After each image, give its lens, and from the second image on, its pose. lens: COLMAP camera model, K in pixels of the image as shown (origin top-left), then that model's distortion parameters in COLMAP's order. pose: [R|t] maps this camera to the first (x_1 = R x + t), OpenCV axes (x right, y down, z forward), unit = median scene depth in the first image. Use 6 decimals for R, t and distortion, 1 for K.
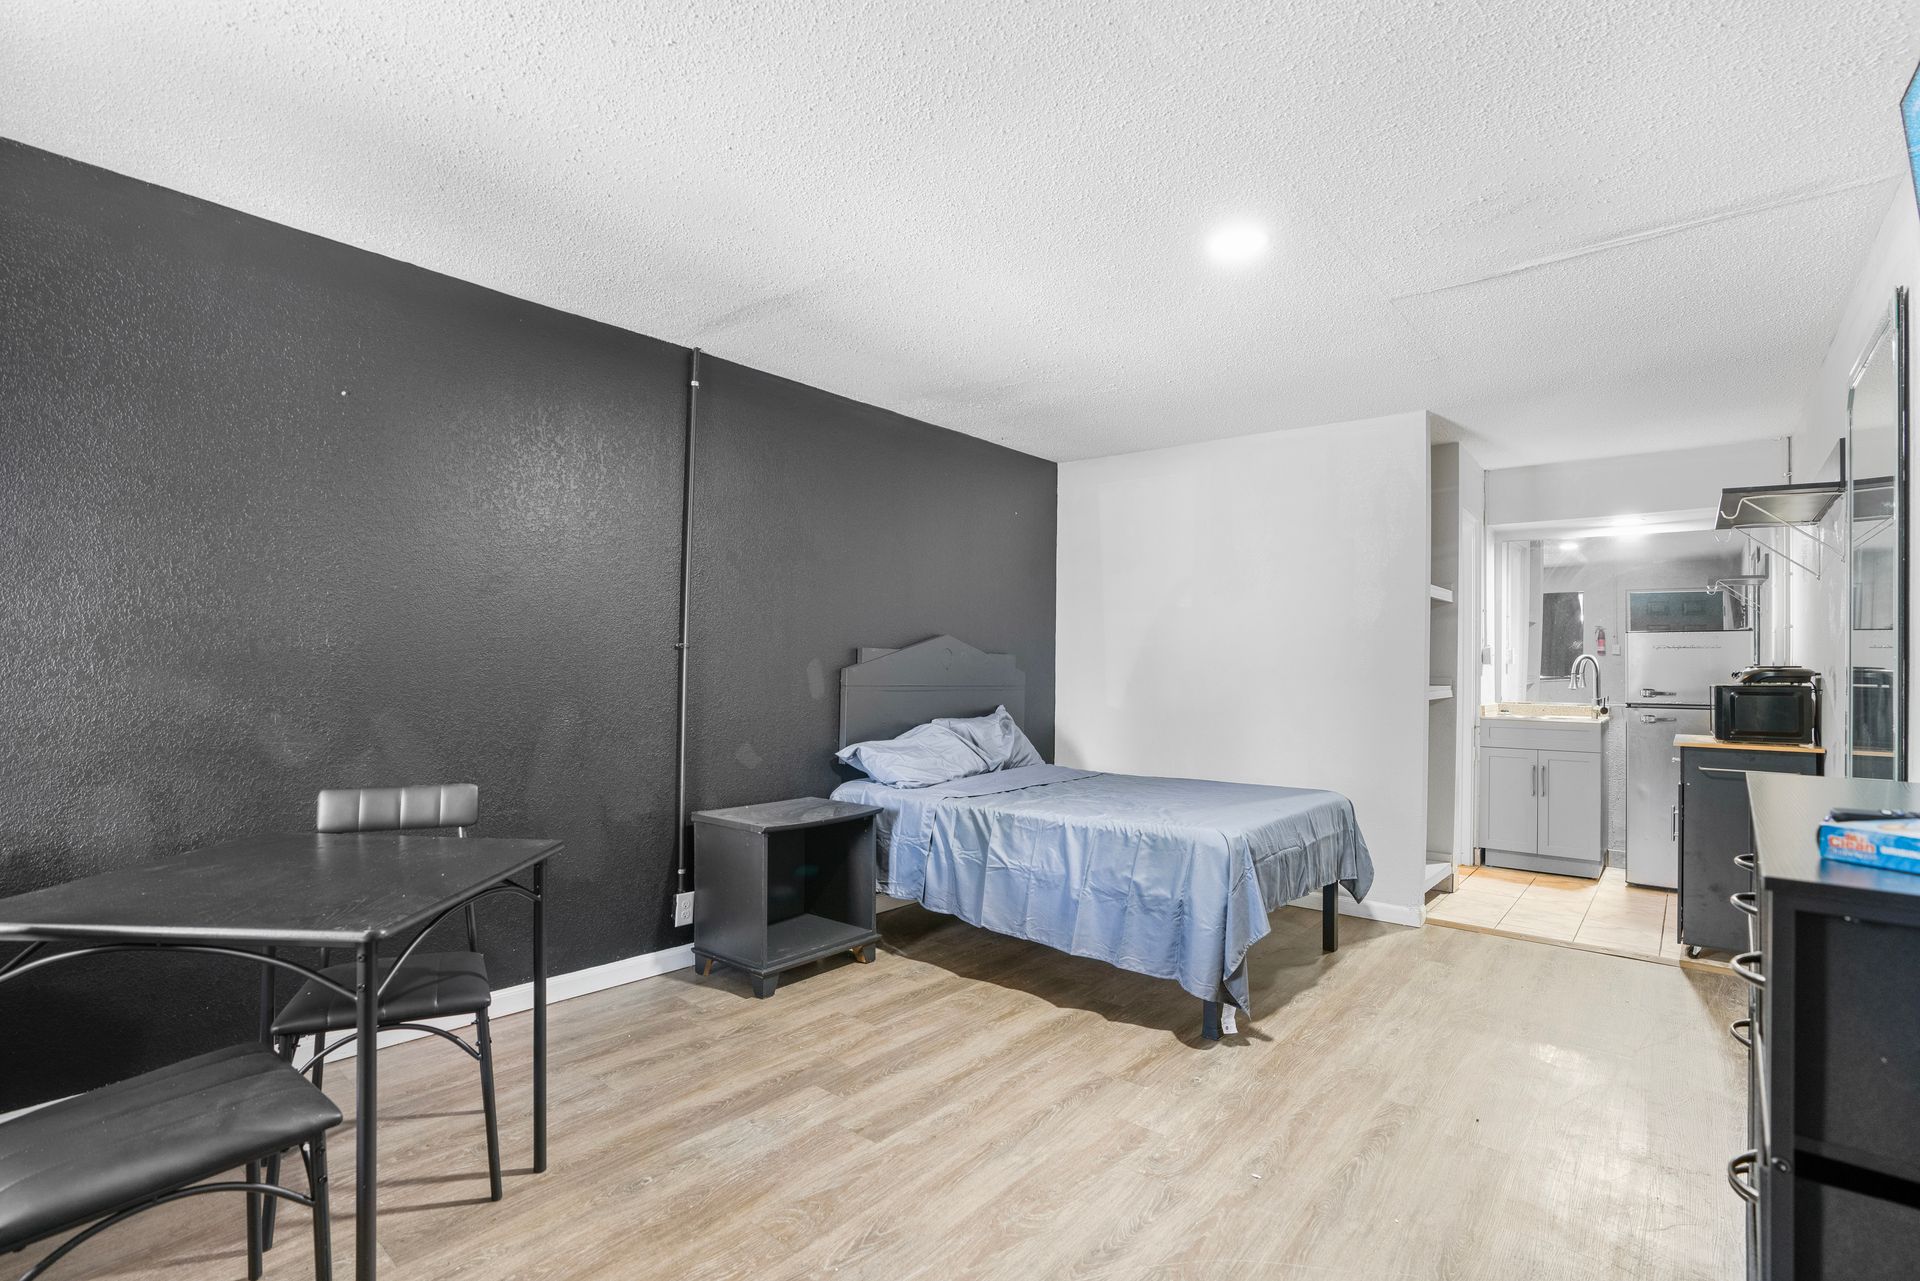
lens RADIAL K [[903.9, 0, 967.4], [0, 903.9, 663.9], [0, 0, 1]] dist [-0.031493, 0.000279]
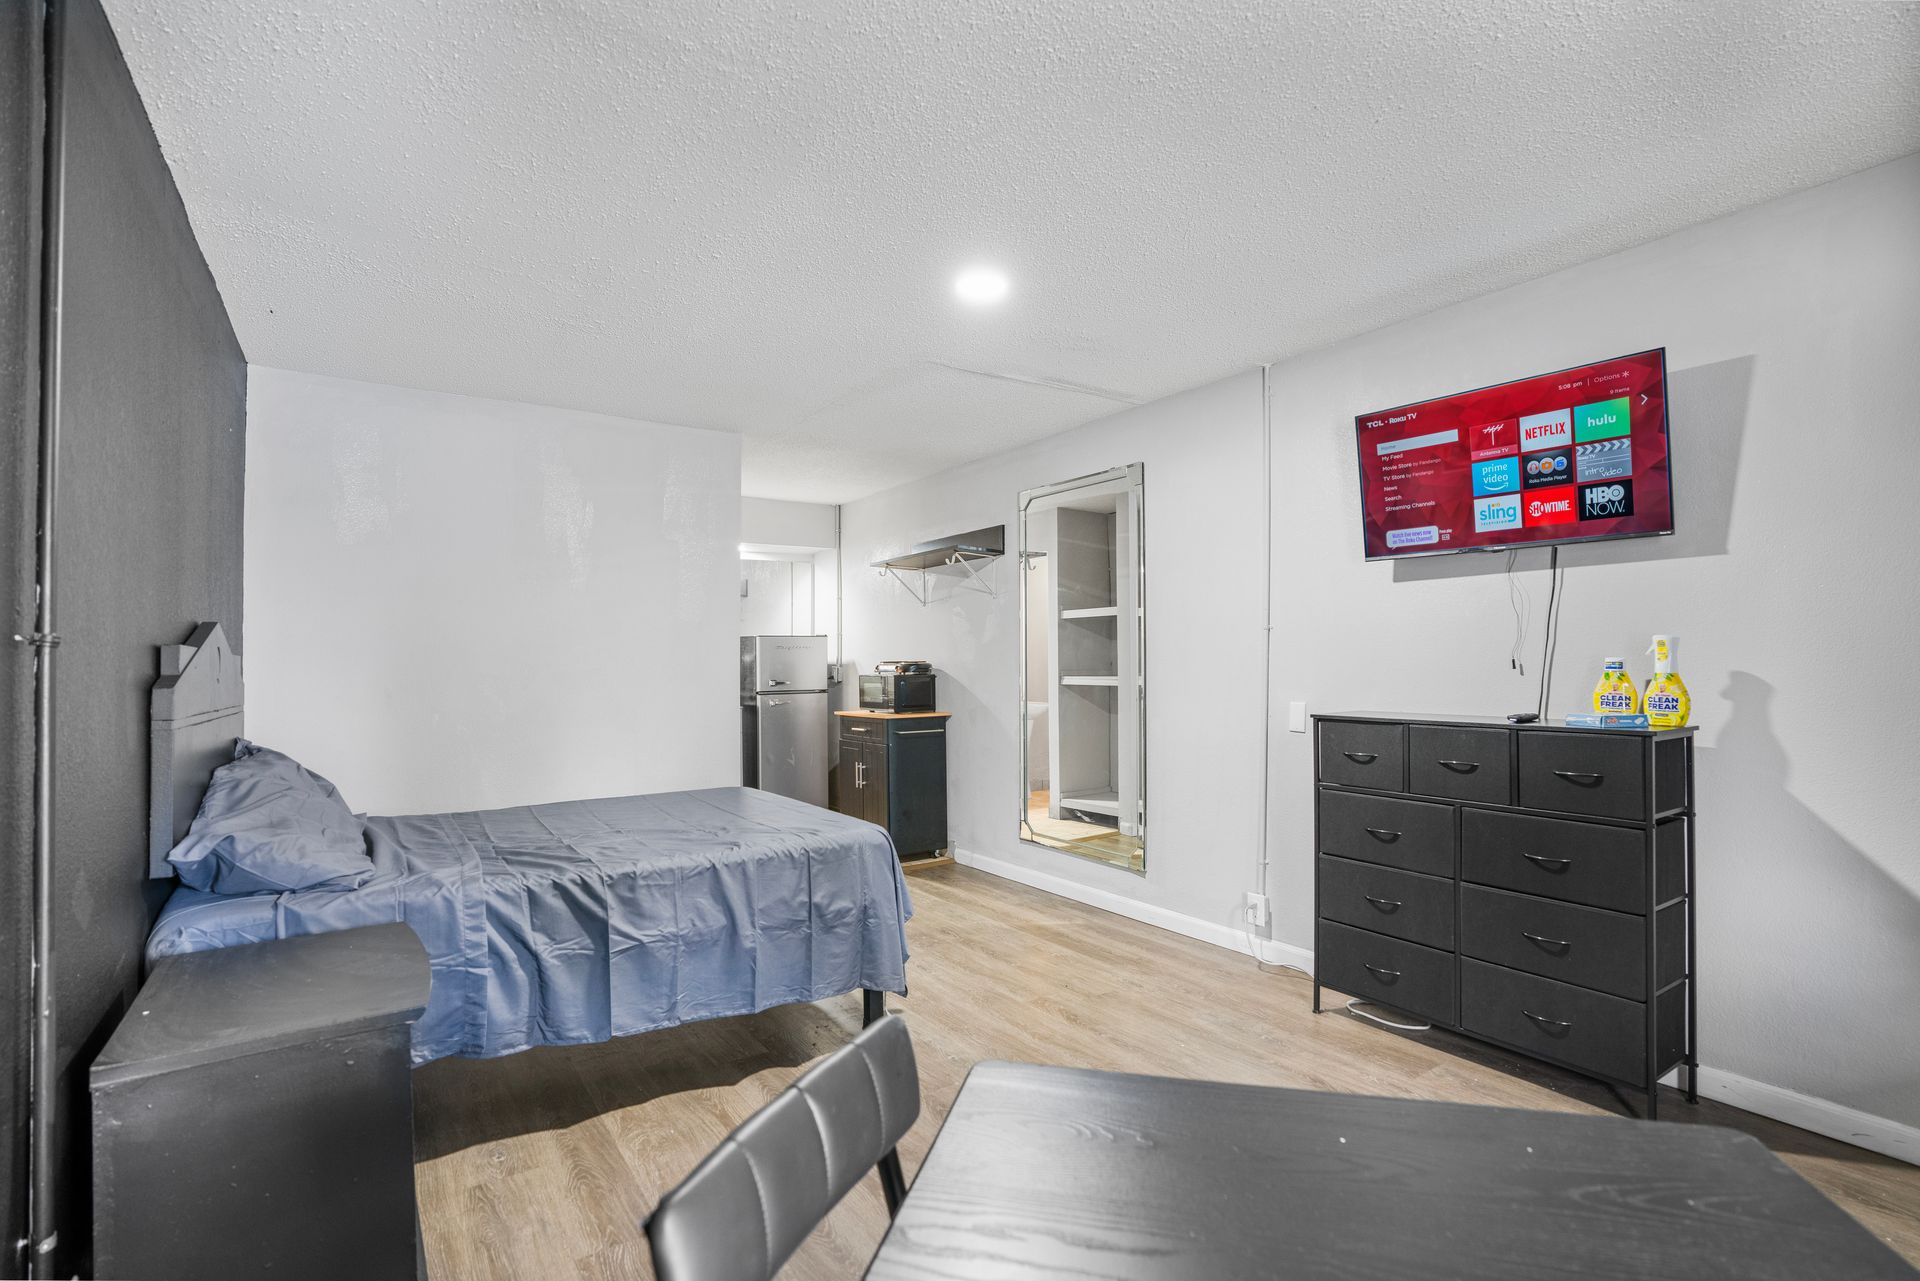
lens RADIAL K [[881.3, 0, 957.8], [0, 881.3, 655.4], [0, 0, 1]] dist [-0.027664, 0.001026]
pose [[0.280759, -0.003934, 0.959770, -0.565272], [0.003521, 0.999989, 0.003069, -0.013525], [-0.959772, 0.002518, 0.280769, 0.534499]]
